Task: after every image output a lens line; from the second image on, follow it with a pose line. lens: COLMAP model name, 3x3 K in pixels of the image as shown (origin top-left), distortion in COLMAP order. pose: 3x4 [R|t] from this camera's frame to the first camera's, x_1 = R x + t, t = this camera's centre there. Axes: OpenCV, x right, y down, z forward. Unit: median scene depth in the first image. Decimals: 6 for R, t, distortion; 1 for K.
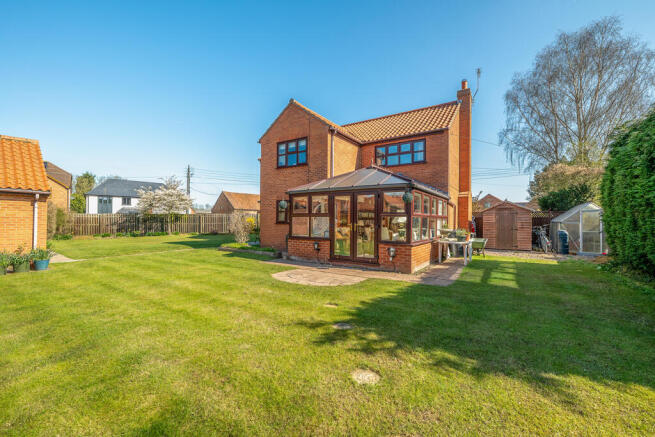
lens RADIAL K [[282.1, 0, 328.1], [0, 282.1, 219.5], [0, 0, 1]] dist [-0.003190, -0.000559]
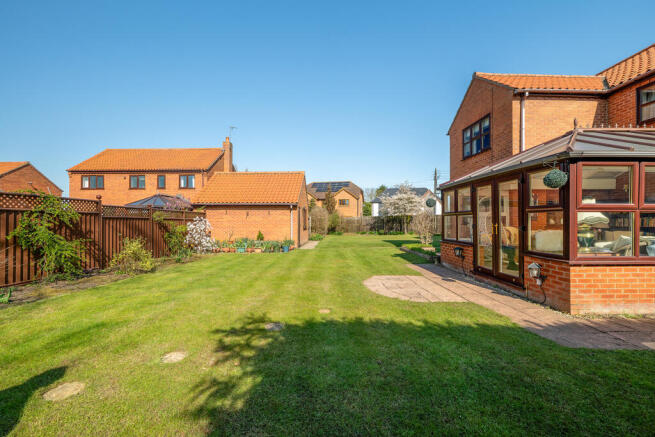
lens RADIAL K [[282.1, 0, 327.8], [0, 282.1, 221.0], [0, 0, 1]] dist [-0.003190, -0.000559]
pose [[0.574628, -0.007214, -0.818383, 0.397745], [0.009145, 0.999955, -0.002393, 0.004078], [0.818364, -0.006109, 0.574668, 0.238394]]
